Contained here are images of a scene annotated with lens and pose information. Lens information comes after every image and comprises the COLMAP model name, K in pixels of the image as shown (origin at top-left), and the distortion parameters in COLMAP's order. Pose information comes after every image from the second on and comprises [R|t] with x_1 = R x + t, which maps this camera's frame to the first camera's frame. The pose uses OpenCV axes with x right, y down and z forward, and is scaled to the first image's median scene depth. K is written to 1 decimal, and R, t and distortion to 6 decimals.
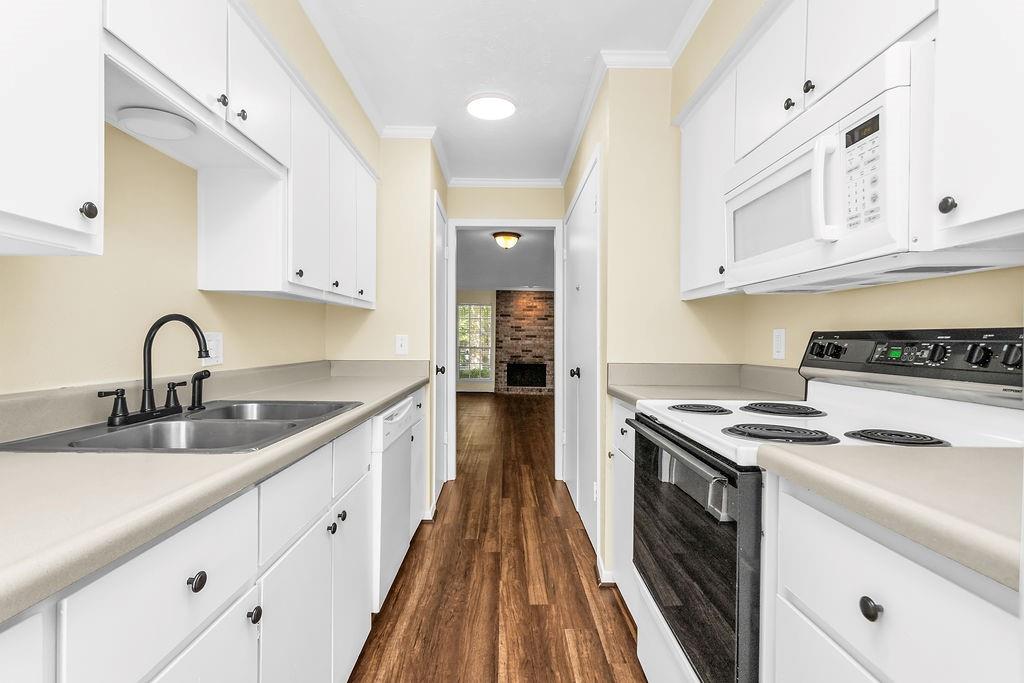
lens RADIAL K [[494.7, 0, 508.0], [0, 494.7, 346.2], [0, 0, 1]] dist [-0.000673, 0.000671]
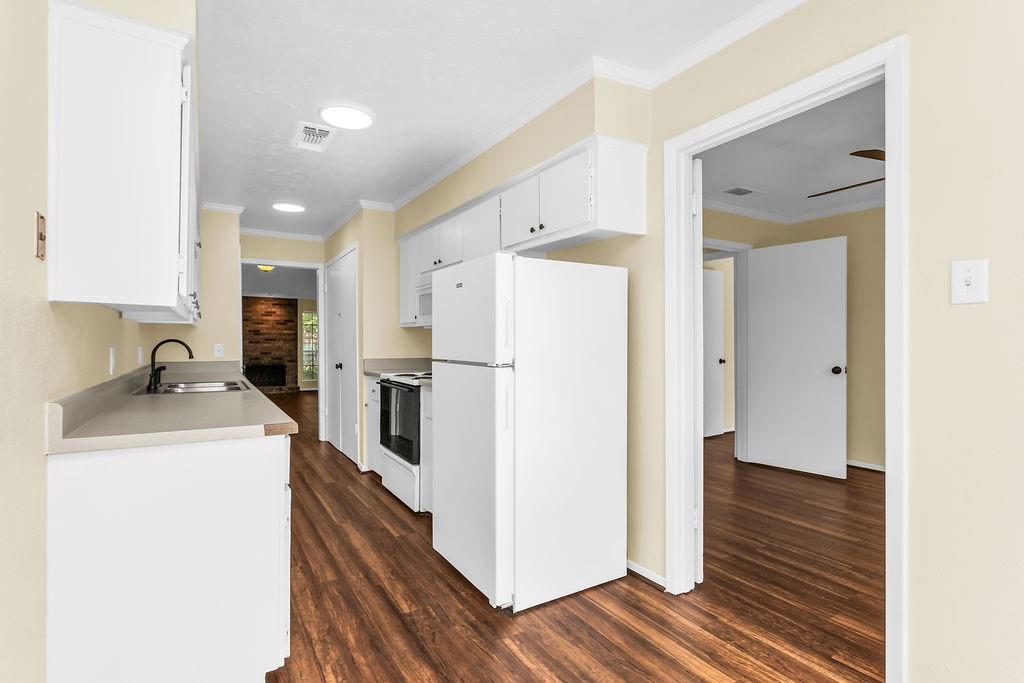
lens RADIAL K [[504.9, 0, 512.0], [0, 504.9, 341.5], [0, 0, 1]] dist [-0.001676, 0.000182]
pose [[0.857089, -0.005248, 0.515141, -0.068171], [0.010198, 0.999925, -0.006781, -0.003223], [-0.515067, 0.011065, 0.857079, -0.212576]]
